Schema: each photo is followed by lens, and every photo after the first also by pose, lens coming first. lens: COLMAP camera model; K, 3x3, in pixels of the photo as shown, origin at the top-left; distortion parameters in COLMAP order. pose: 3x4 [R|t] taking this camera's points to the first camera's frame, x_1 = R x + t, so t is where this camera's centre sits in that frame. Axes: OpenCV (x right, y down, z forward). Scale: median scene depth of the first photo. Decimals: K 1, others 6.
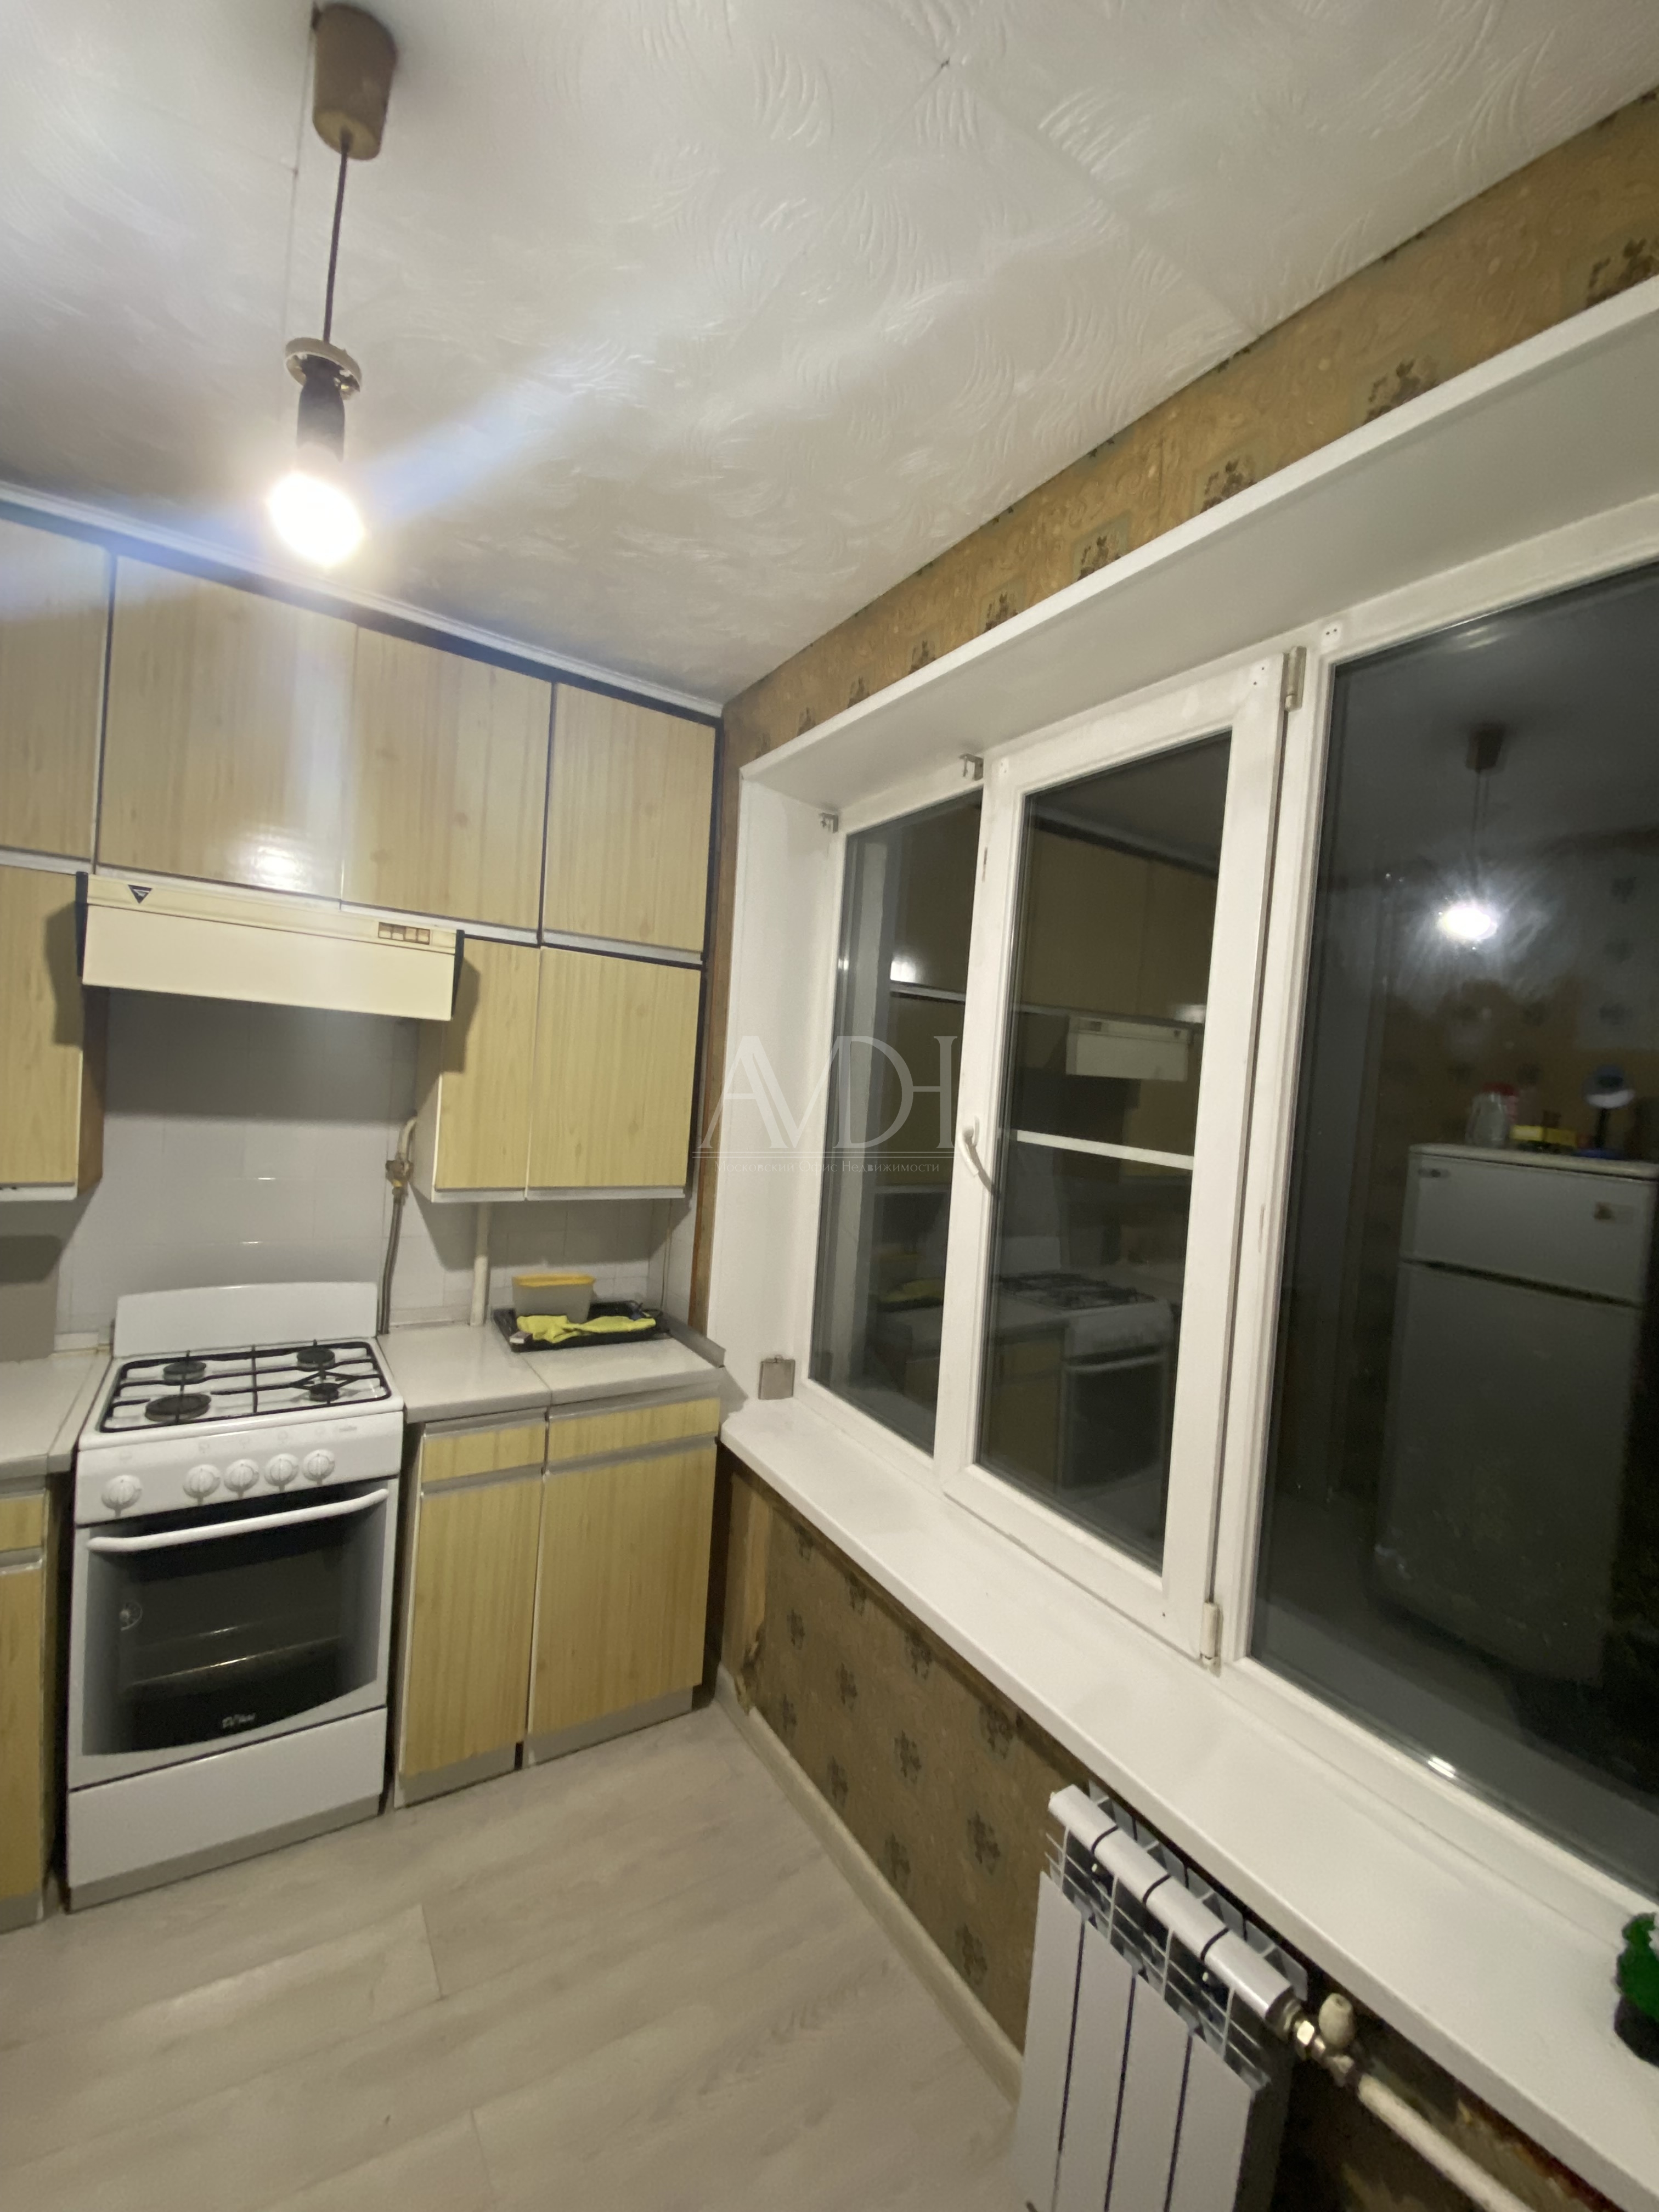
lens RADIAL K [[882.9, 0, 847.4], [0, 882.9, 1096.5], [0, 0, 1]] dist [0.016725, -0.021025]
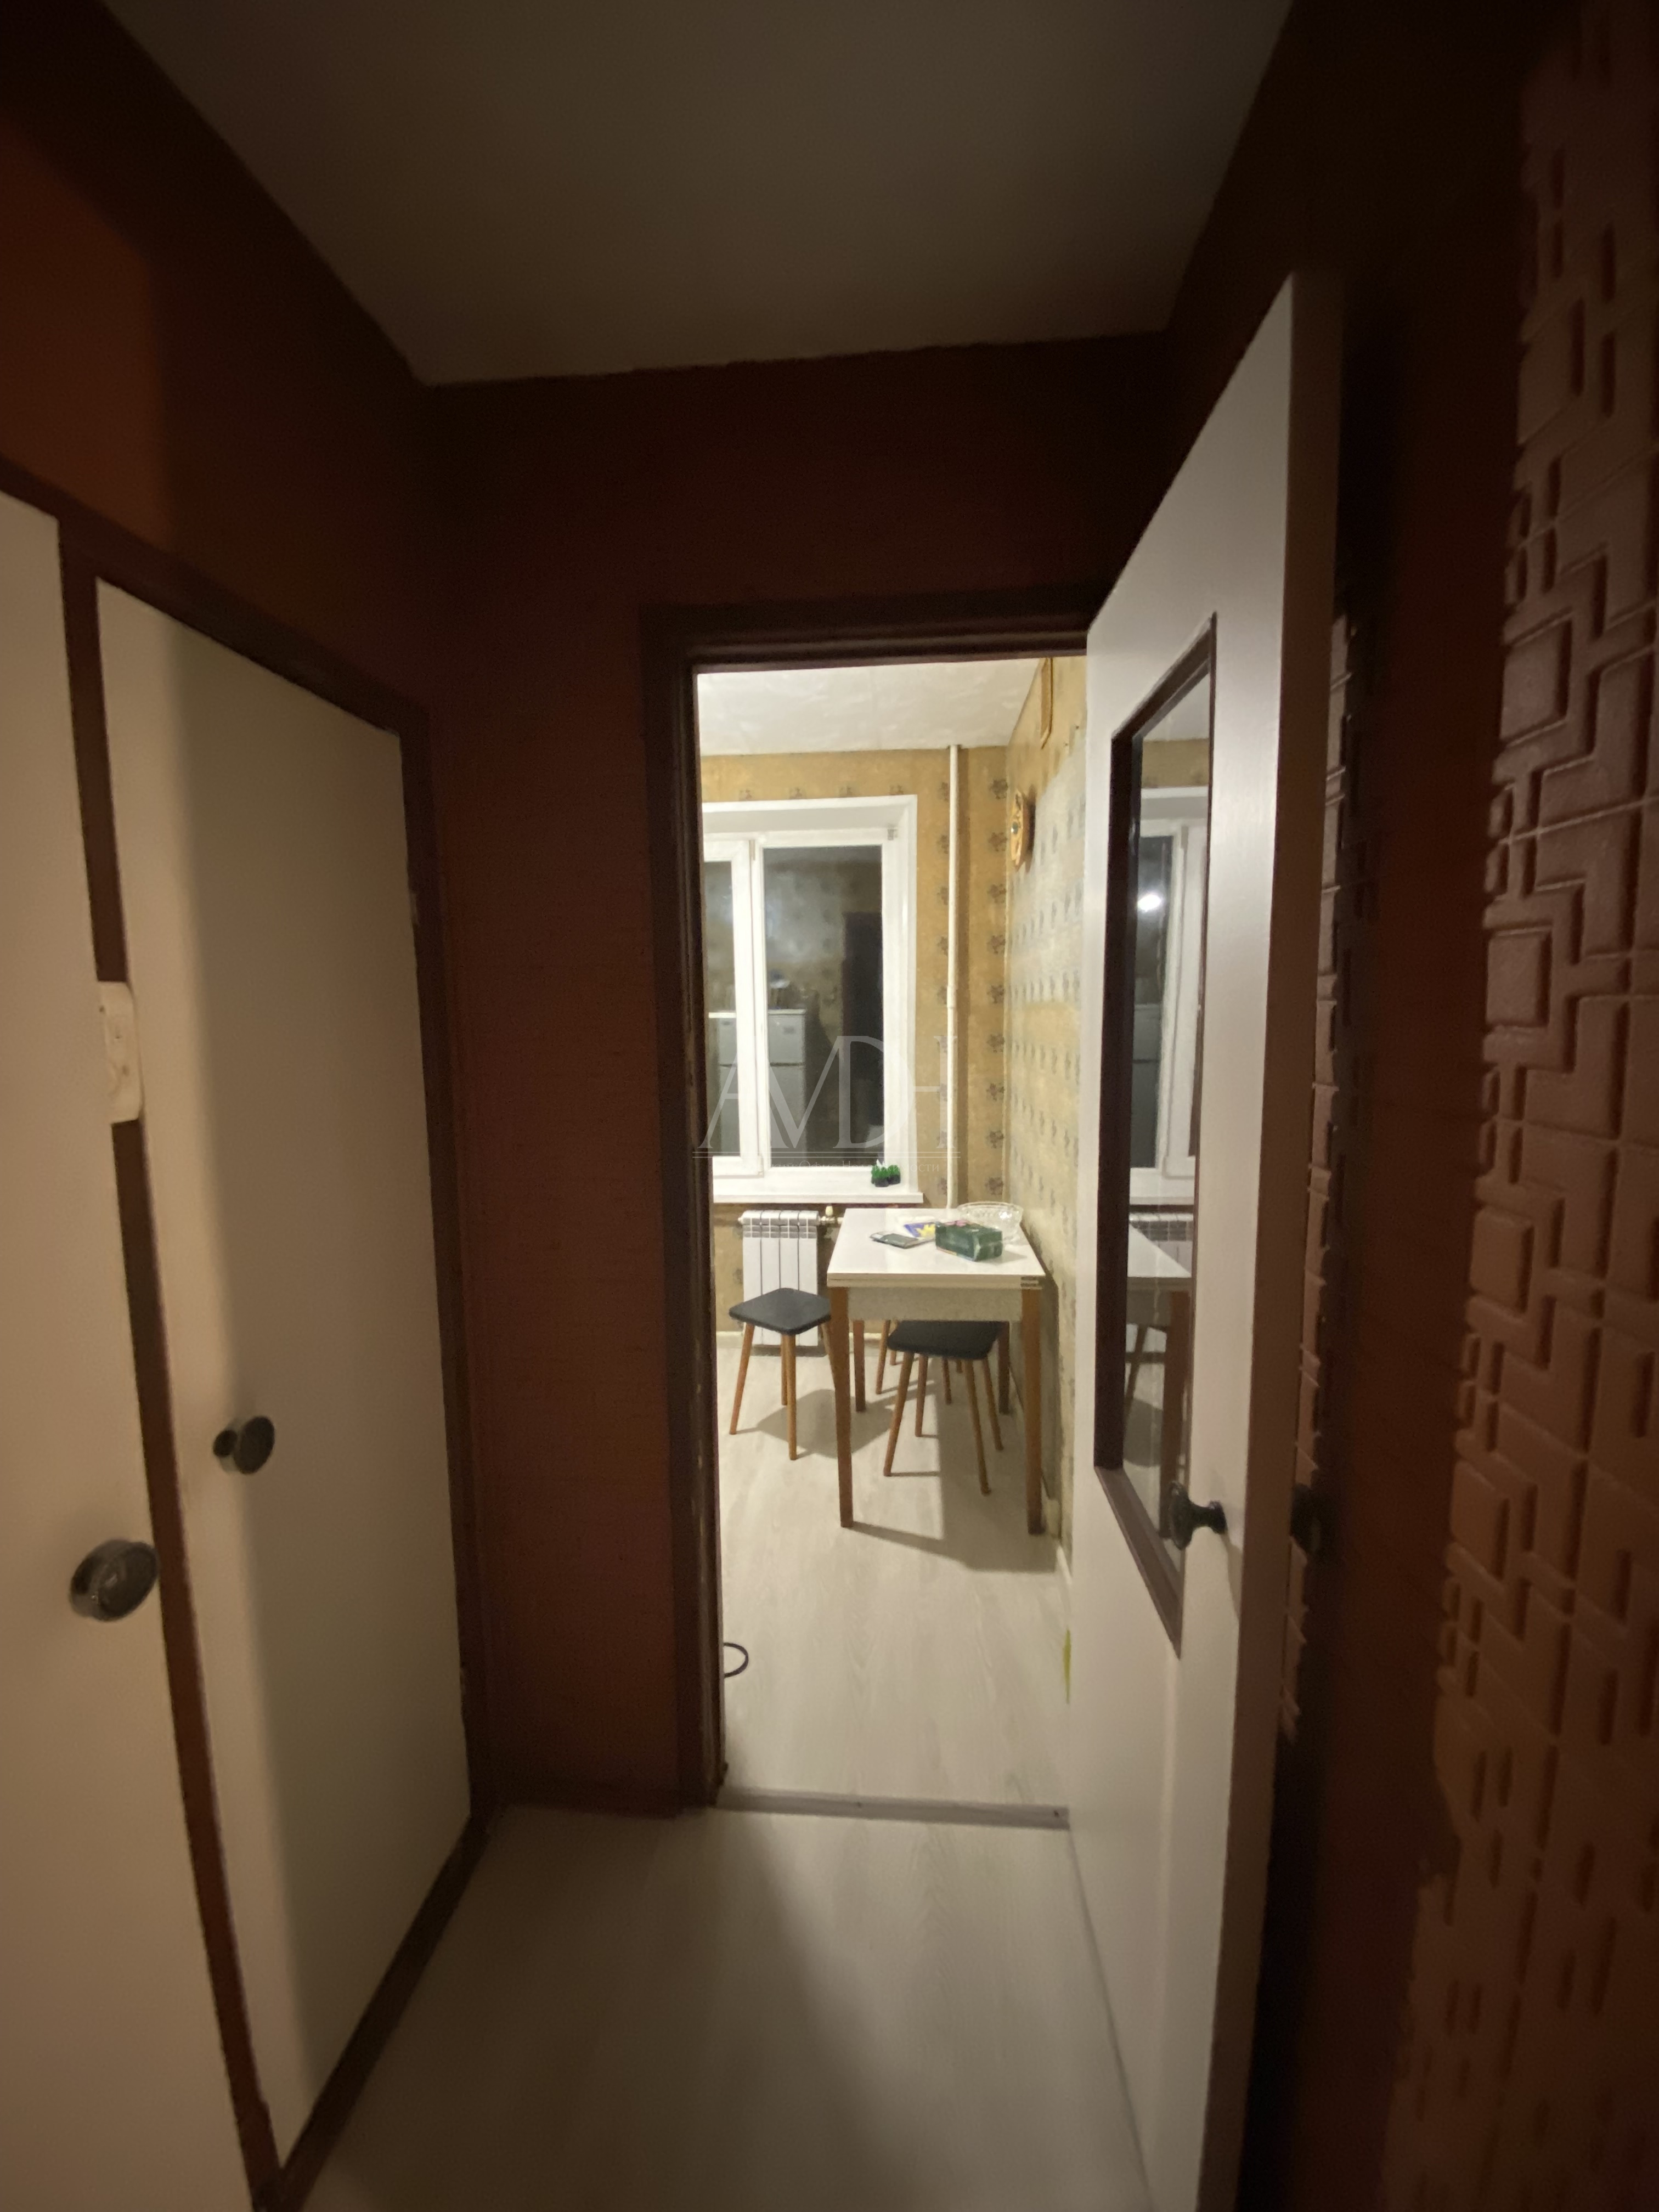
lens RADIAL K [[894.7, 0, 832.3], [0, 894.7, 1099.6], [0, 0, 1]] dist [0.021593, -0.019755]
pose [[0.617634, -0.166766, 0.768581, -1.312021], [0.076356, 0.985358, 0.152442, -0.056607], [-0.782750, -0.035468, 0.621325, -0.823216]]
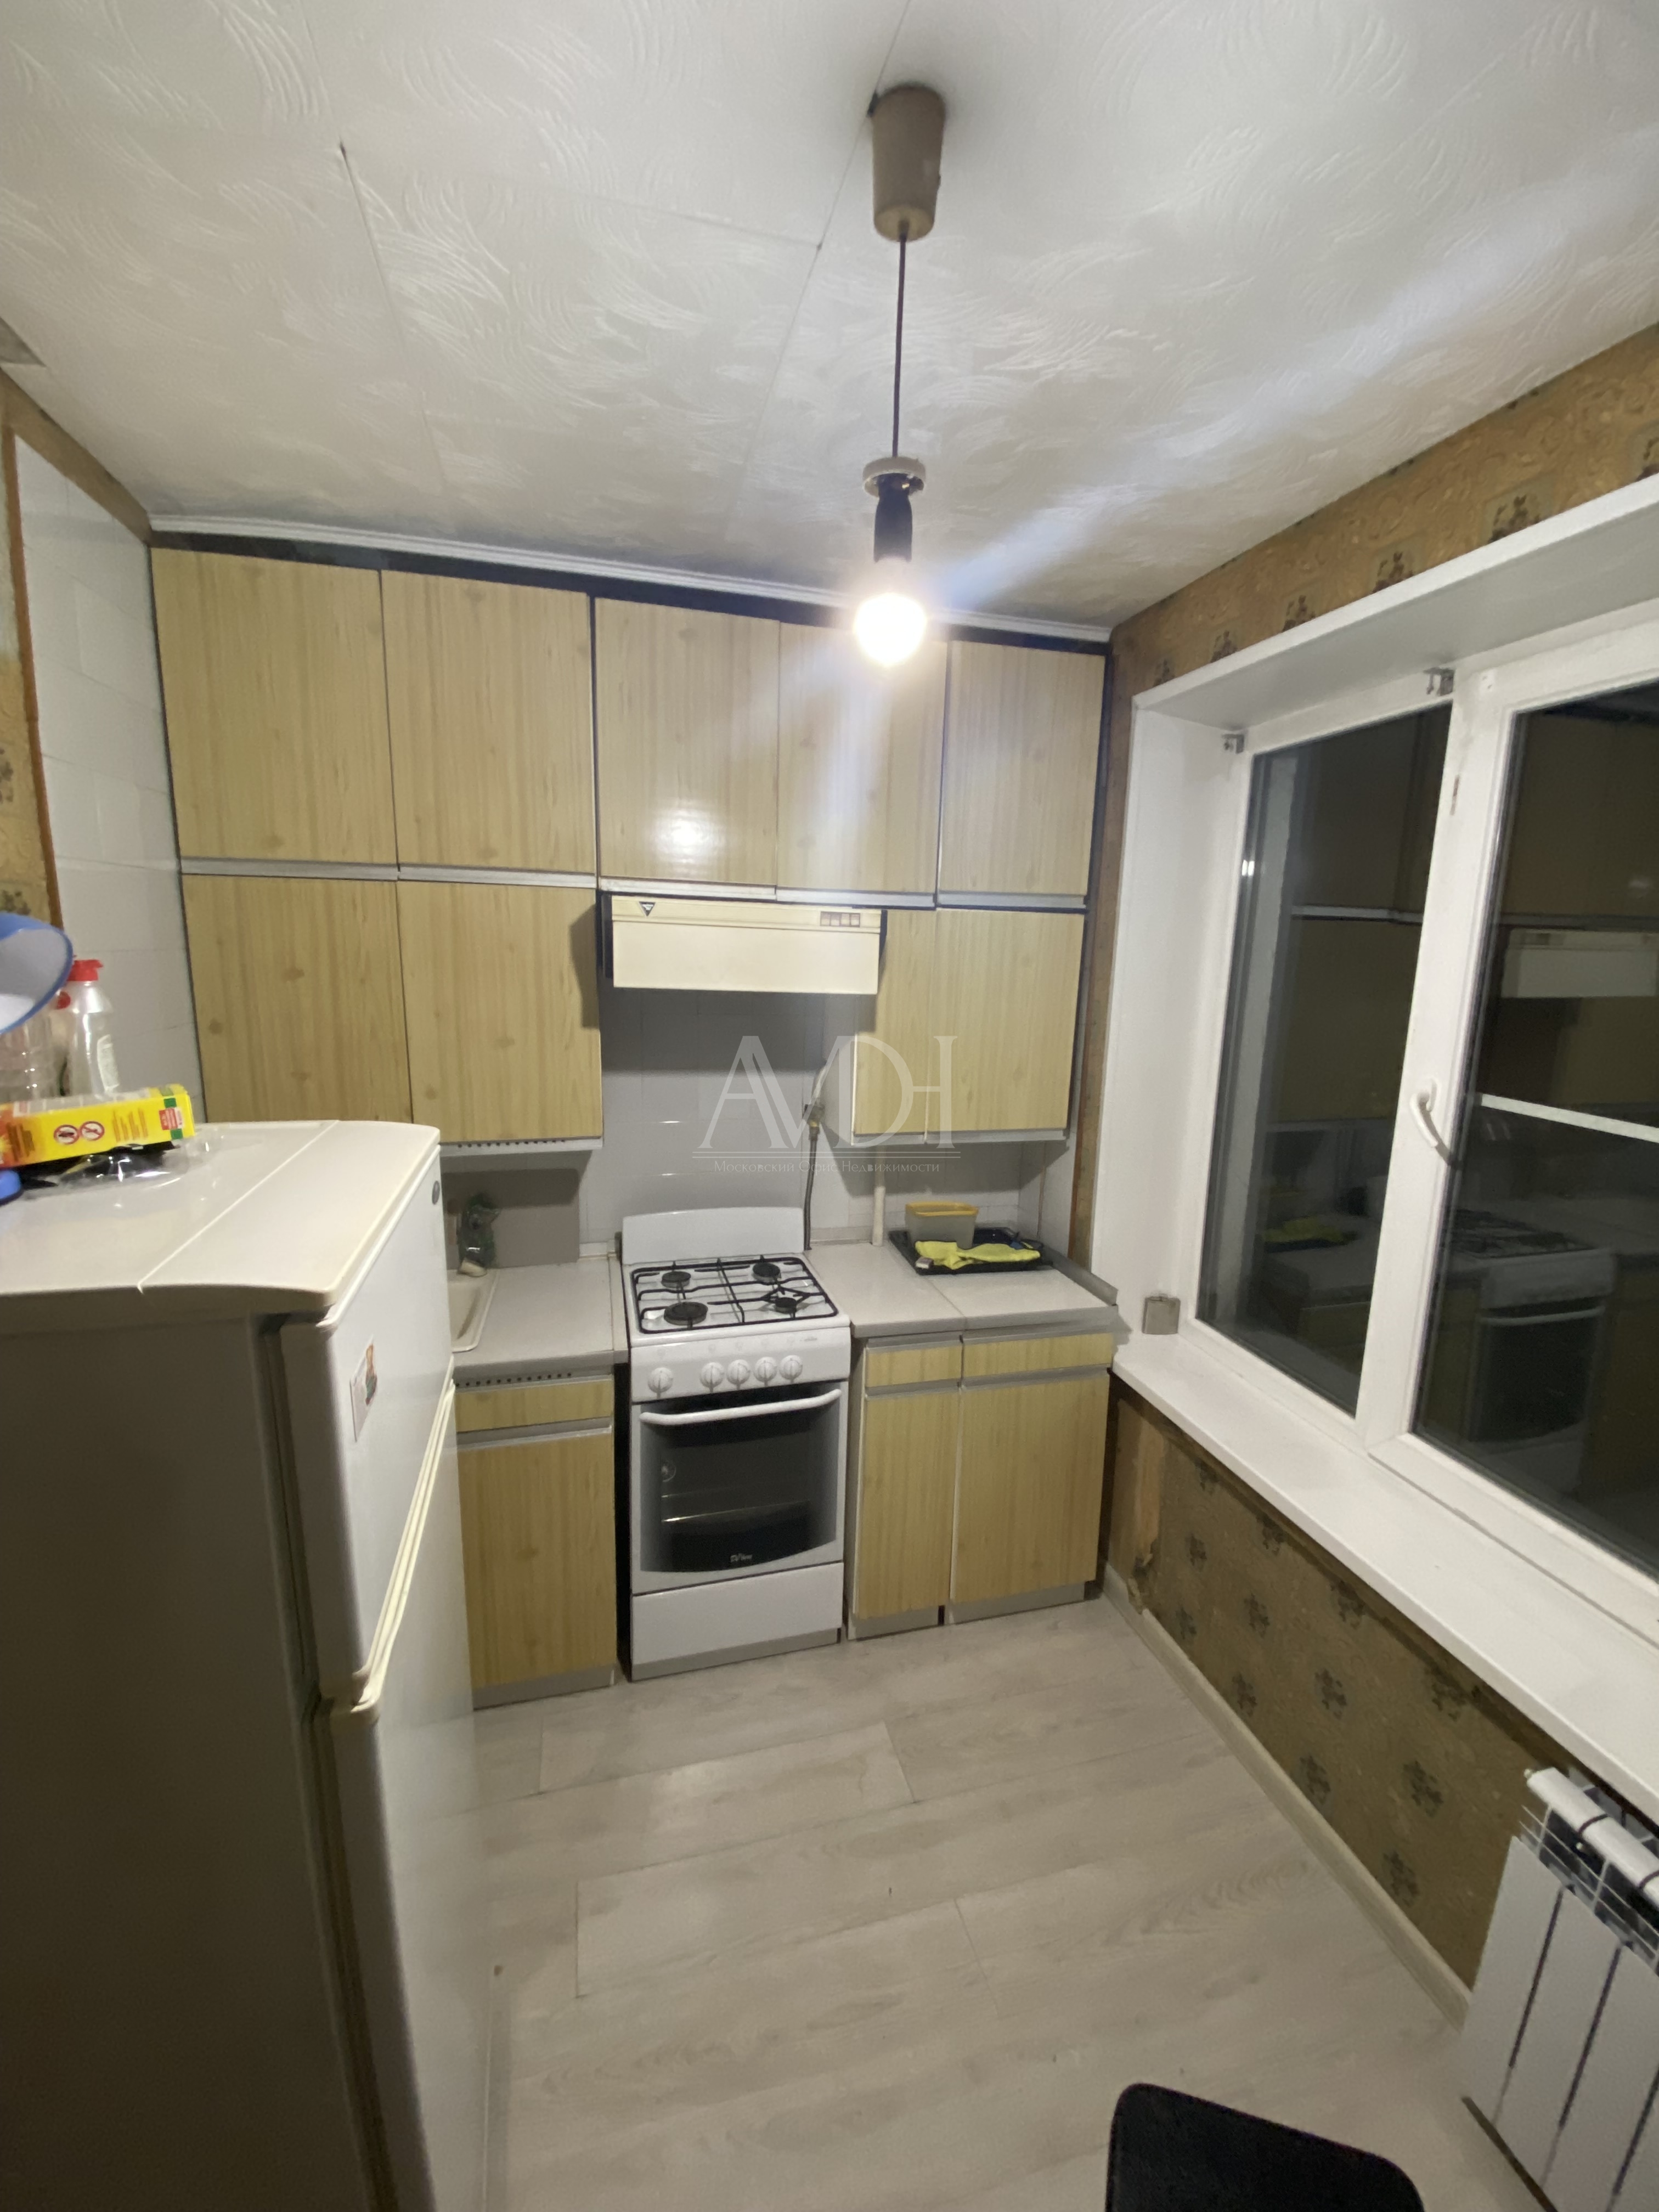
lens RADIAL K [[894.7, 0, 832.3], [0, 894.7, 1099.6], [0, 0, 1]] dist [0.021593, -0.019755]
pose [[0.948409, 0.008179, -0.316944, -0.143057], [0.035419, 0.990676, 0.131551, -0.099404], [0.315065, -0.135990, 0.939277, -0.082093]]
